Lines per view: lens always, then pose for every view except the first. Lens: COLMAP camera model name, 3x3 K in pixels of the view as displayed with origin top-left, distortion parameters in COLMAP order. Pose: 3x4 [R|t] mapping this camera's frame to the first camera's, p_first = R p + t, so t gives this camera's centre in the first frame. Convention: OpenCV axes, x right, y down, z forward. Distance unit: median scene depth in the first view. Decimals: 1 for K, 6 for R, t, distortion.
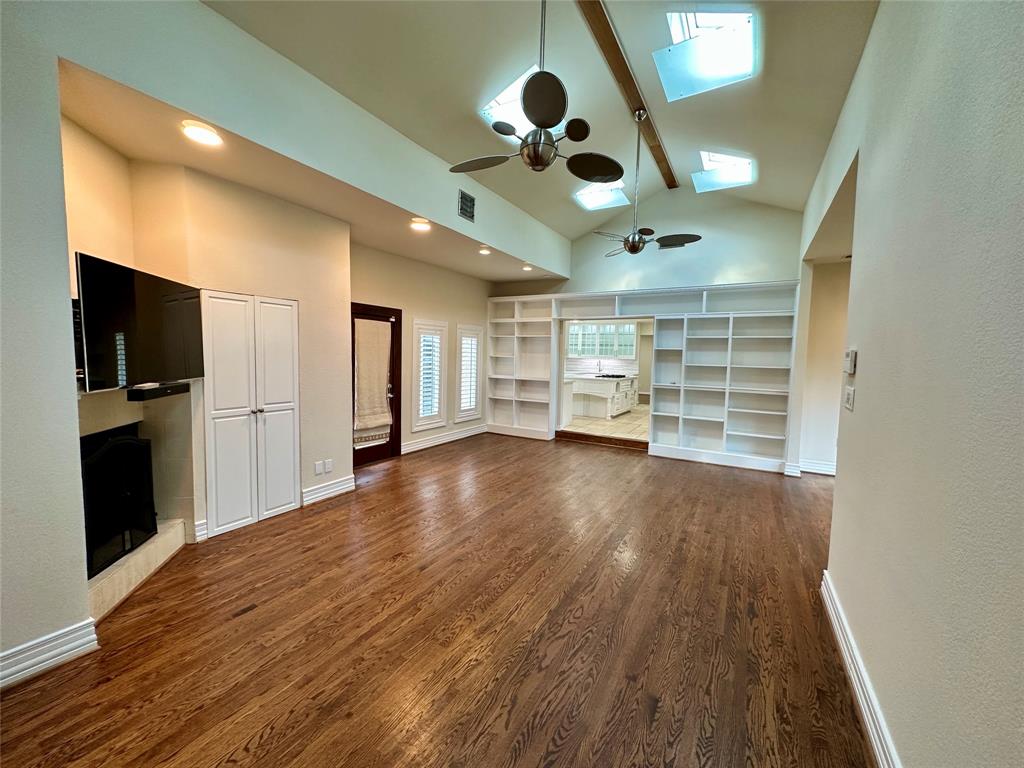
lens RADIAL K [[406.2, 0, 510.9], [0, 406.2, 383.4], [0, 0, 1]] dist [-0.001040, -0.000317]
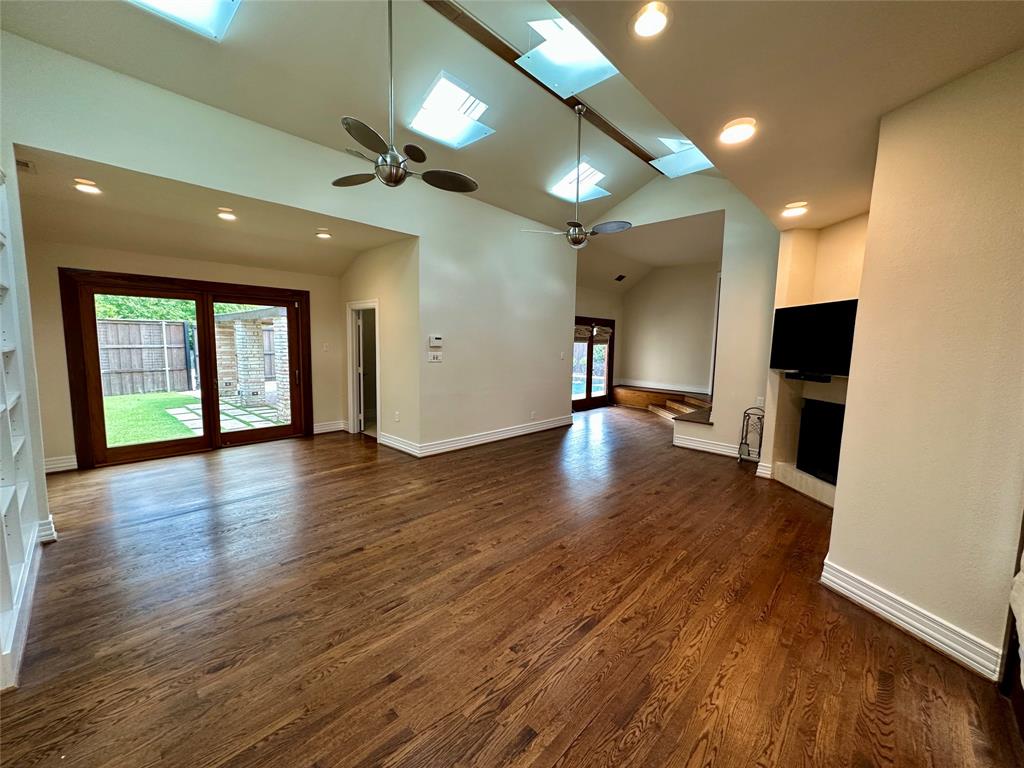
lens RADIAL K [[406.2, 0, 510.9], [0, 406.2, 383.4], [0, 0, 1]] dist [-0.001040, -0.000317]
pose [[-0.971673, -0.064851, 0.227258, -0.044554], [-0.024775, 0.984267, 0.174944, -0.092916], [-0.235028, 0.164358, -0.957992, 1.257629]]
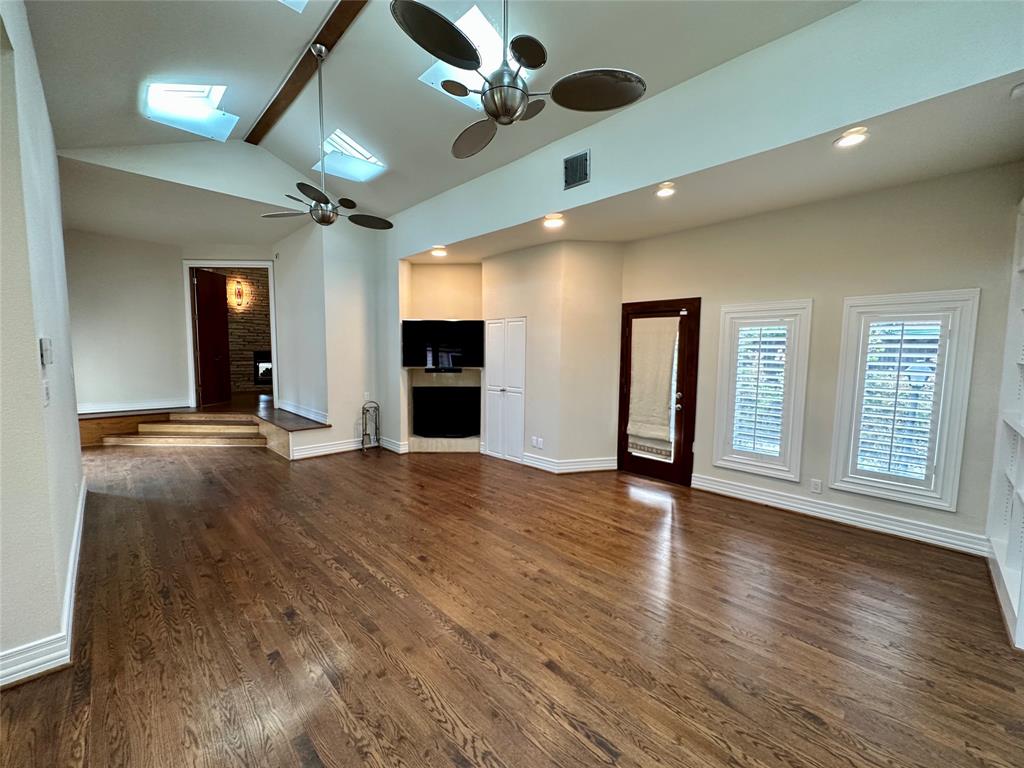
lens RADIAL K [[409.5, 0, 512.0], [0, 409.5, 384.0], [0, 0, 1]] dist [-0.001839, 0.000303]
pose [[-0.253612, 0.056506, -0.965654, 0.573329], [-0.080960, 0.993550, 0.079401, -0.053777], [0.963912, 0.098316, -0.247401, 0.876640]]
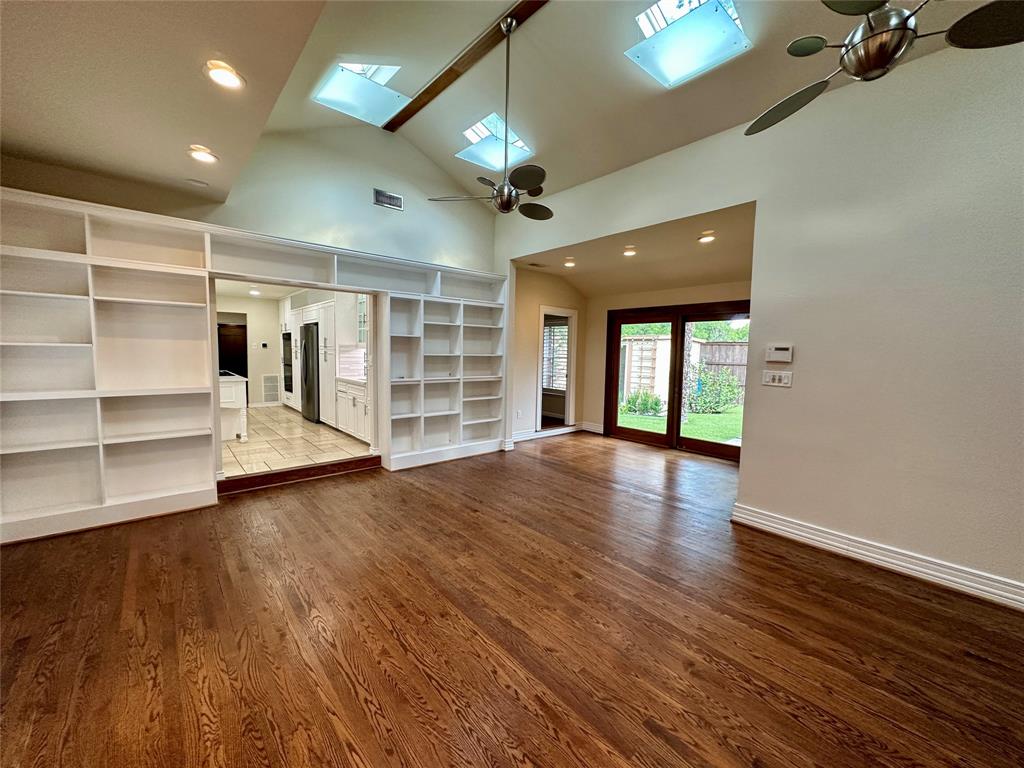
lens RADIAL K [[406.2, 0, 510.9], [0, 406.2, 383.4], [0, 0, 1]] dist [-0.001040, -0.000317]
pose [[0.320602, -0.094461, 0.942492, -0.335897], [0.055015, 0.995192, 0.081029, -0.047137], [-0.945615, 0.025873, 0.324257, 0.574578]]
